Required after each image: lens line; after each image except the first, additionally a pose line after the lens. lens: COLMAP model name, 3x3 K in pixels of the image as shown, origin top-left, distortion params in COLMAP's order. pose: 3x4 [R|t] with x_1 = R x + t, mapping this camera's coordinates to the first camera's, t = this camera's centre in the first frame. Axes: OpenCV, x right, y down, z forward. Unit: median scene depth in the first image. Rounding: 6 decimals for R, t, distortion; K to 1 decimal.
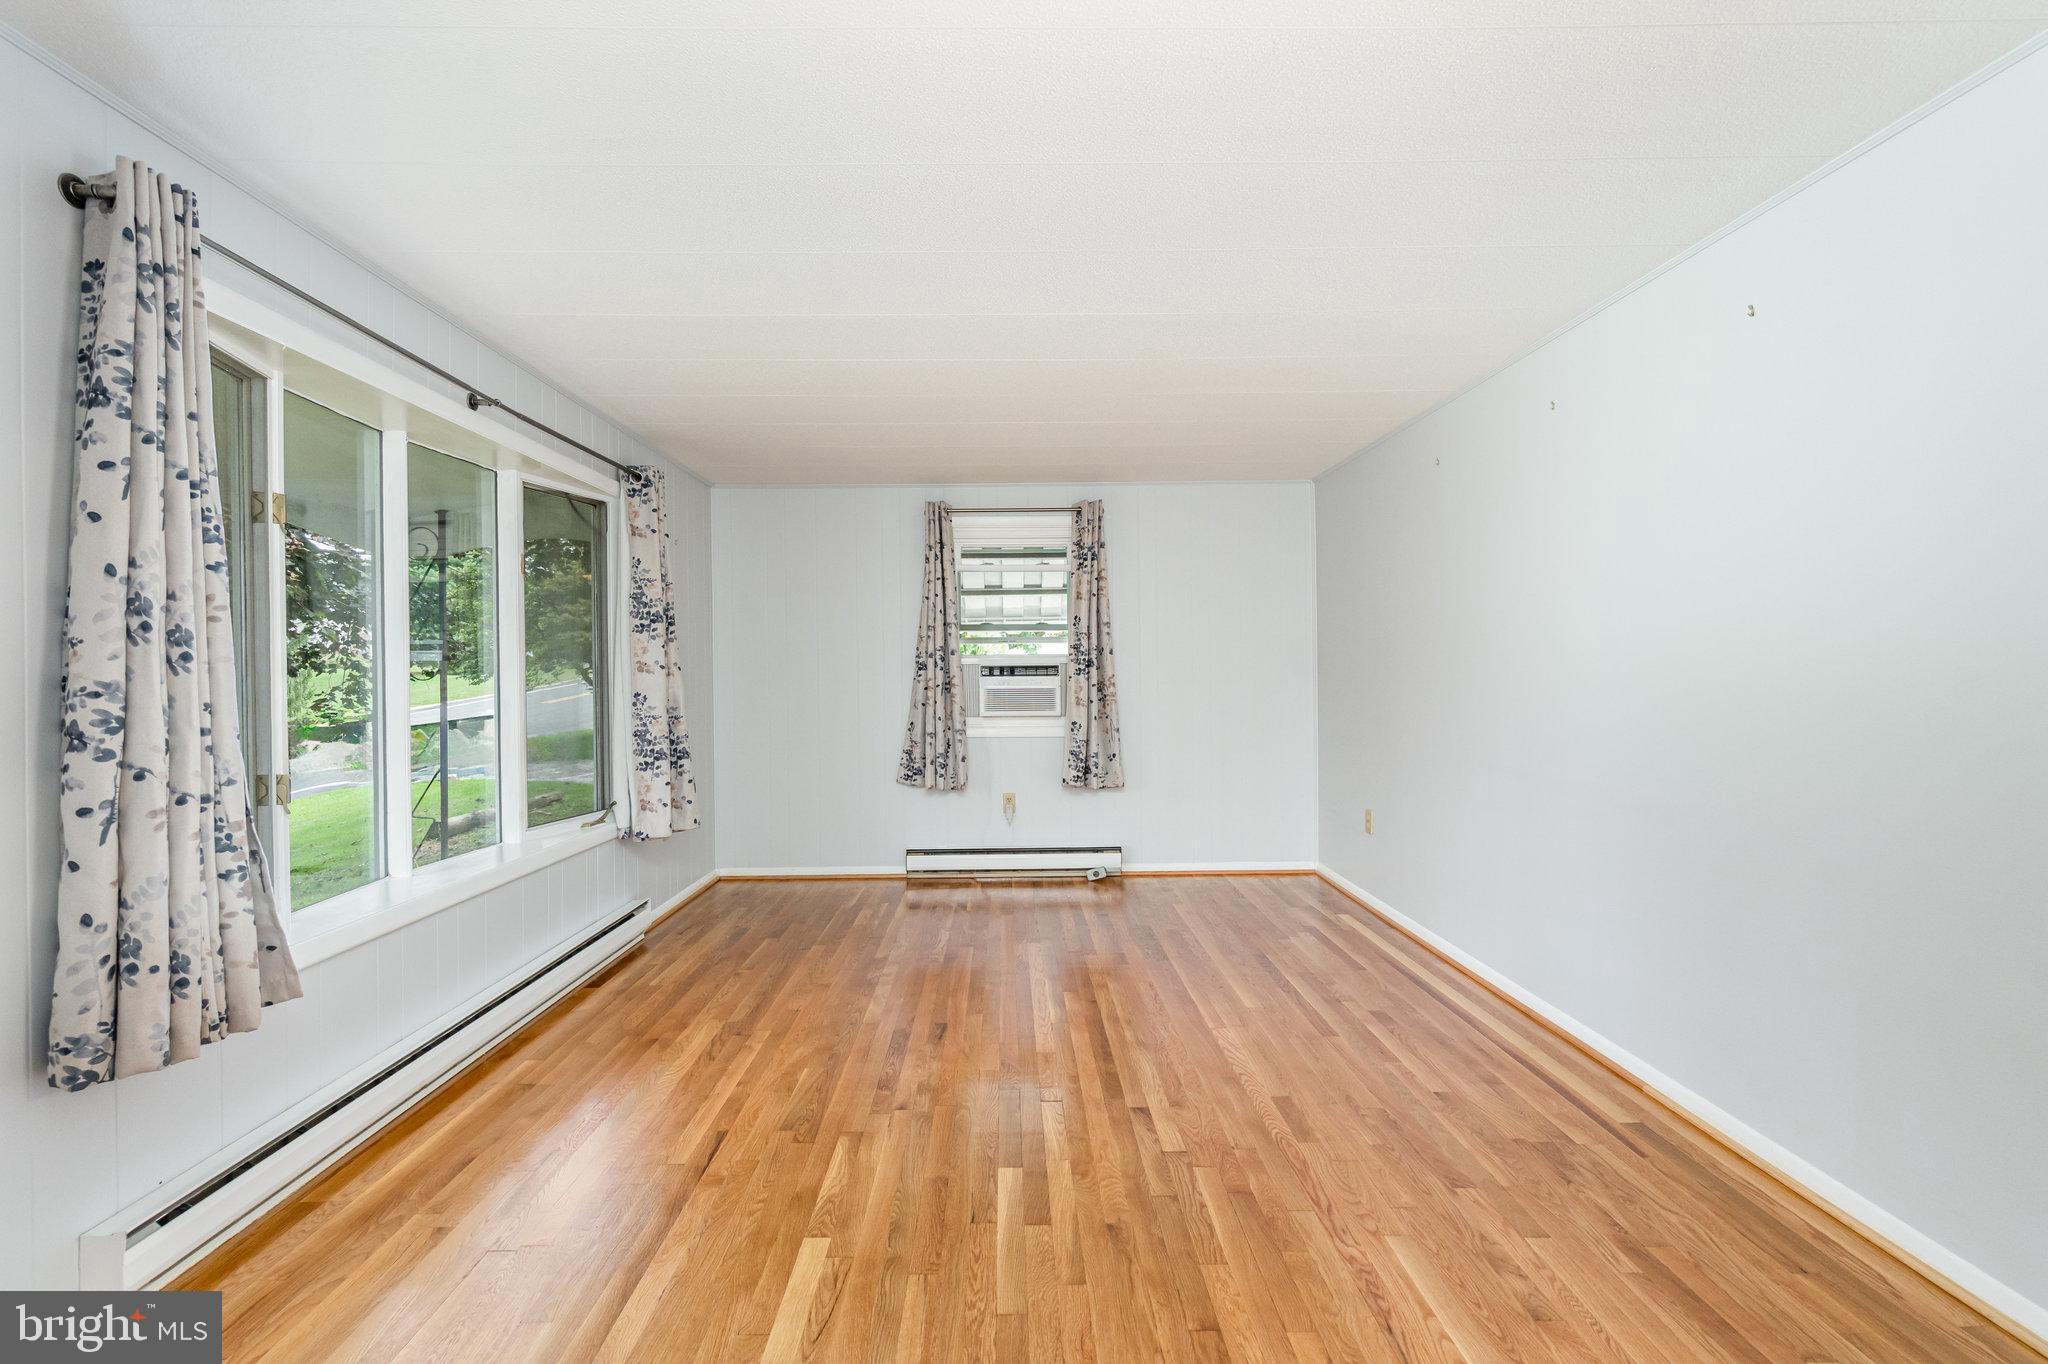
lens RADIAL K [[912.8, 0, 1035.5], [0, 912.8, 677.7], [0, 0, 1]] dist [0.001466, 0.000764]
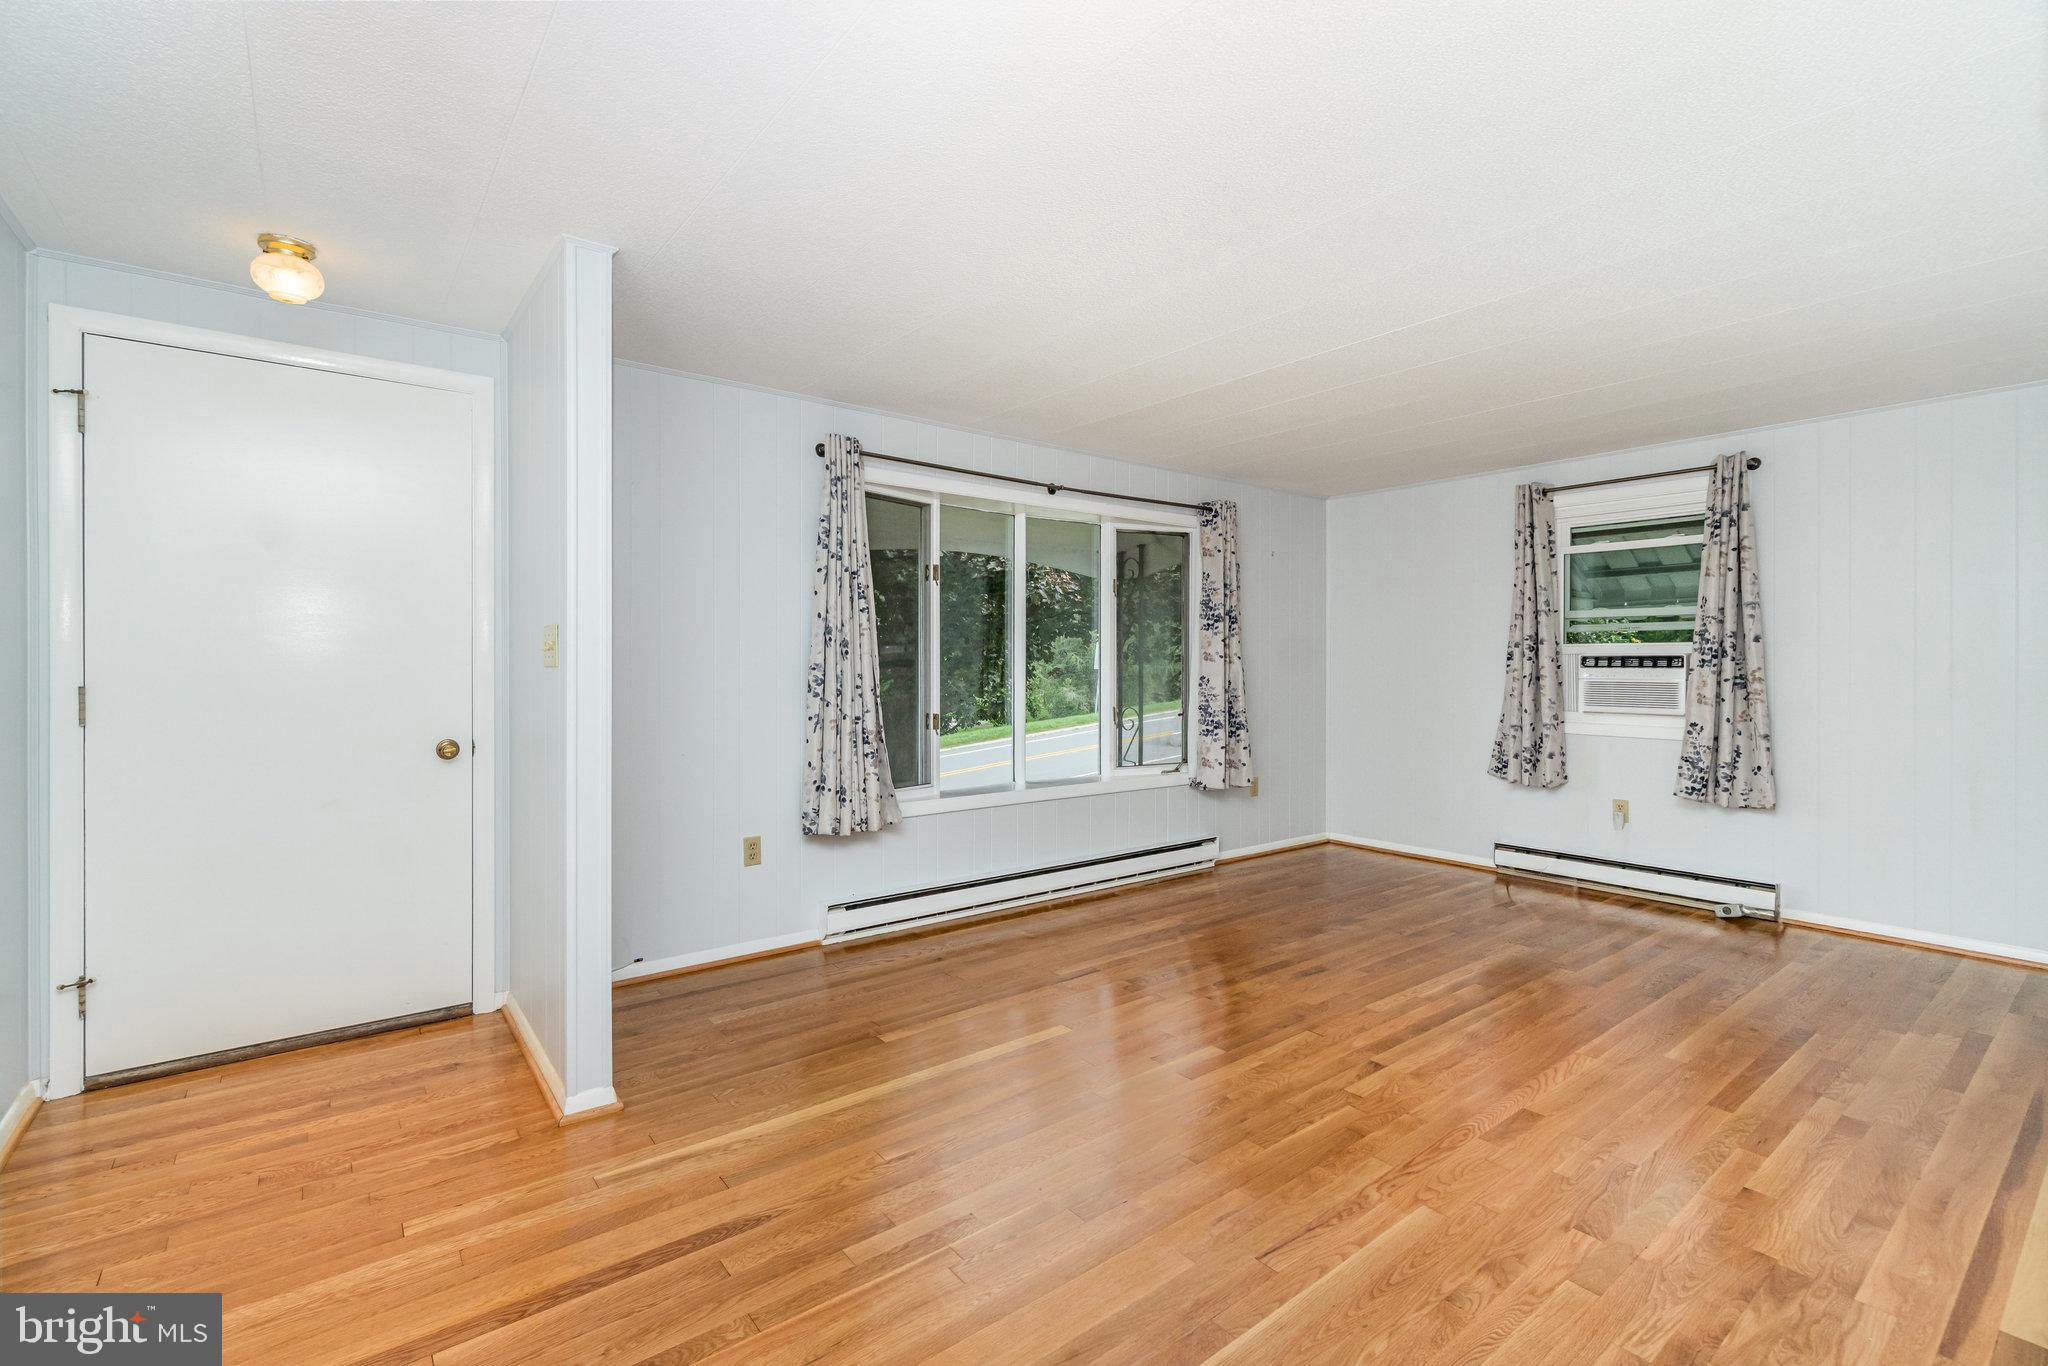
lens RADIAL K [[912.8, 0, 1025.8], [0, 912.8, 677.4], [0, 0, 1]] dist [0.001466, 0.000764]
pose [[0.607761, 0.021135, -0.793838, 0.446069], [-0.010853, 0.999773, 0.018308, -0.003076], [0.794045, -0.002512, 0.607853, 0.002948]]
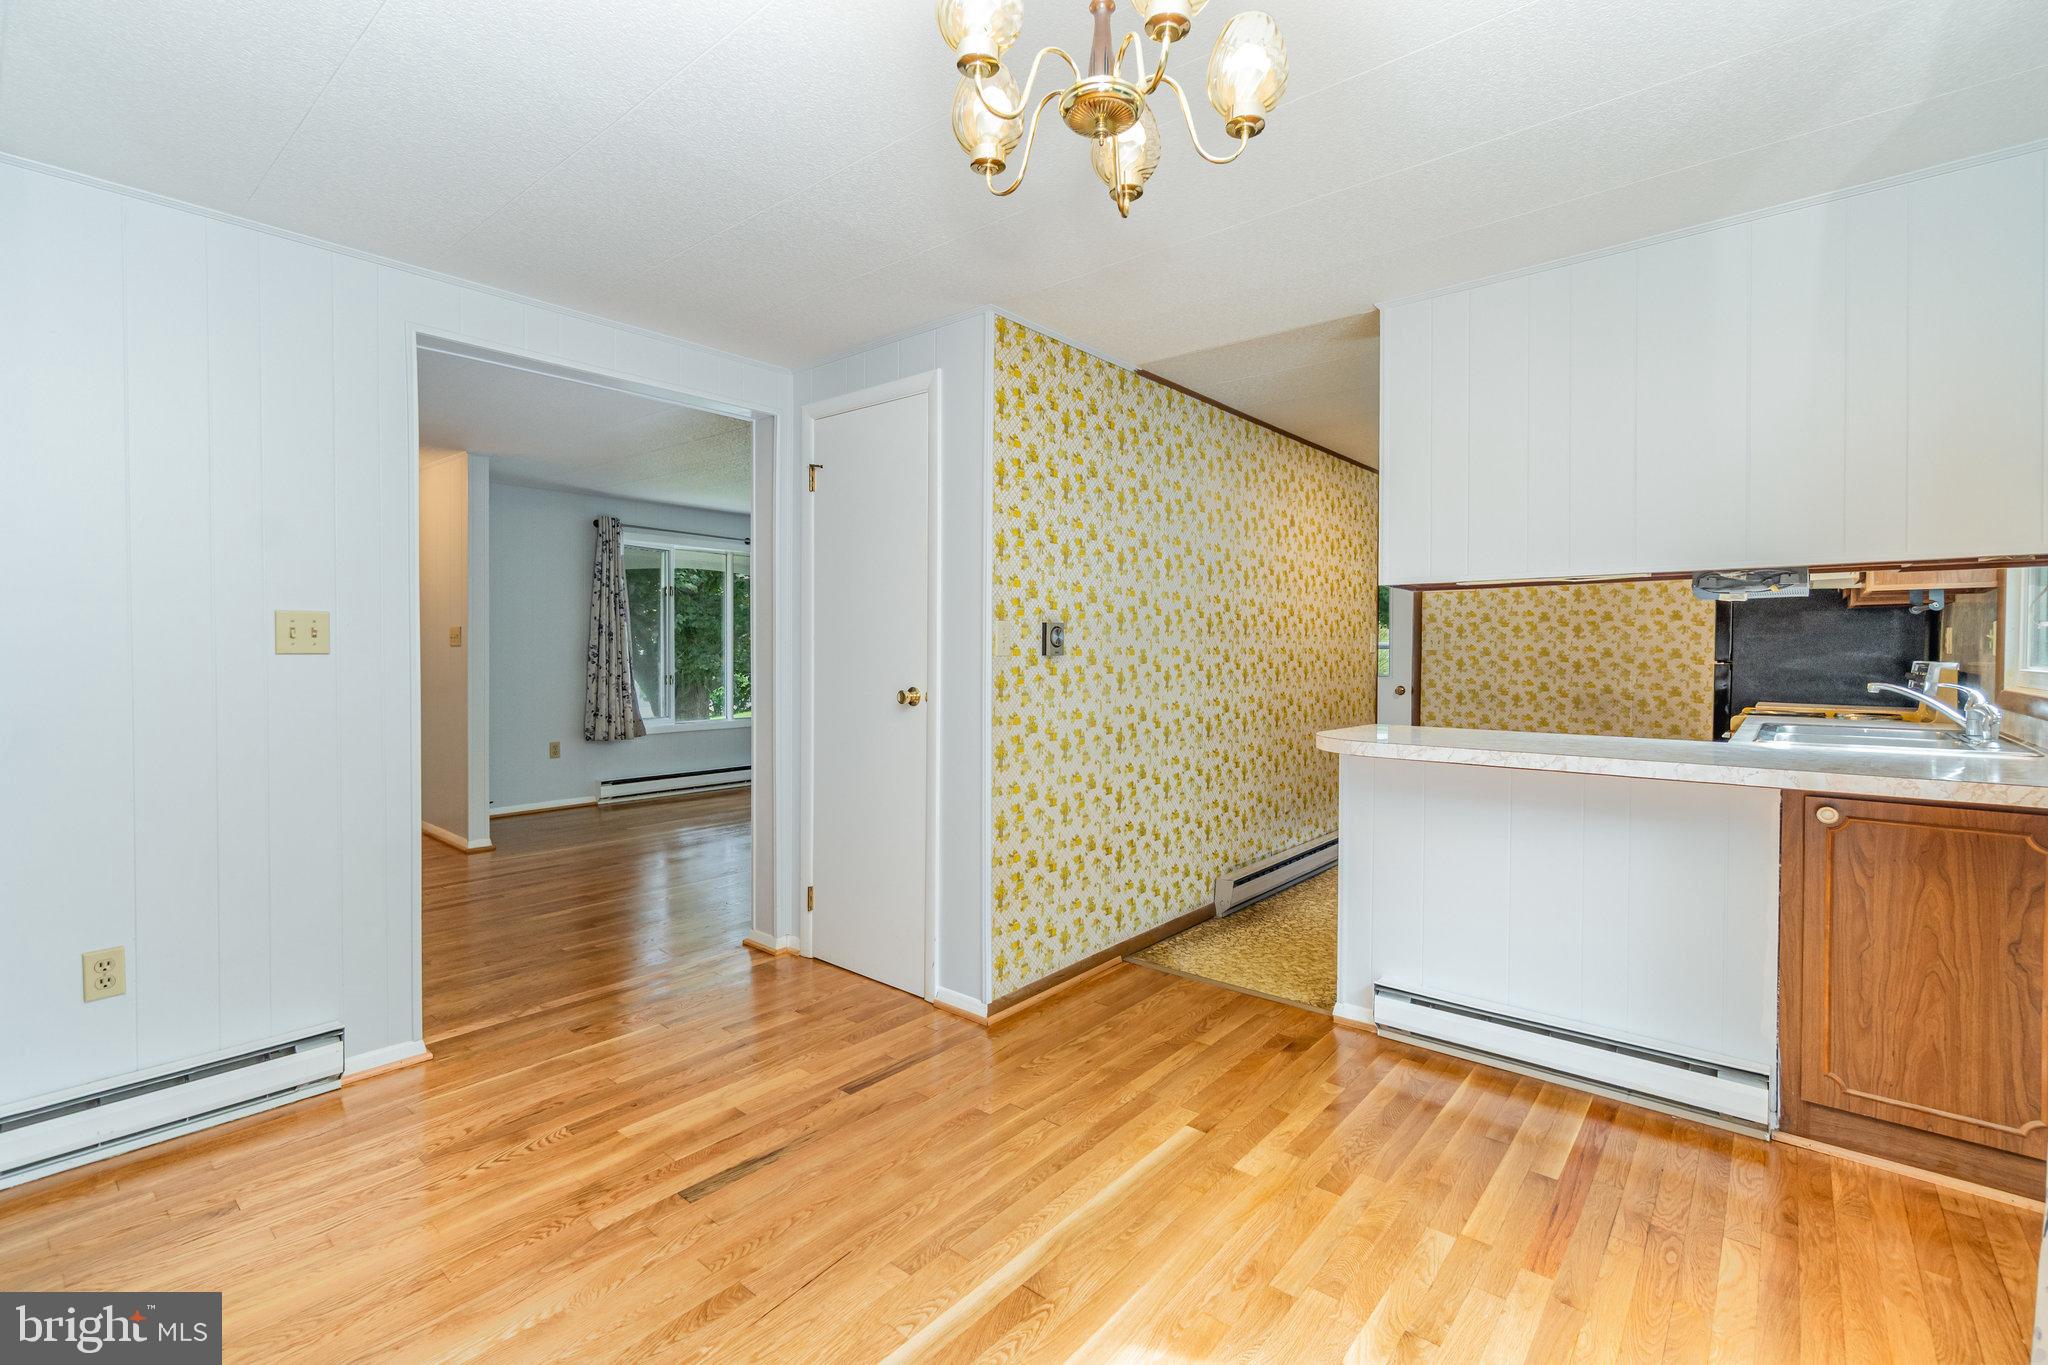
lens RADIAL K [[912.8, 0, 1036.2], [0, 912.8, 664.6], [0, 0, 1]] dist [0.001466, 0.000764]
pose [[0.760171, 0.023690, -0.649291, 1.238767], [-0.013885, 0.999699, 0.020219, -0.006872], [0.649575, -0.006354, 0.760271, -0.328938]]
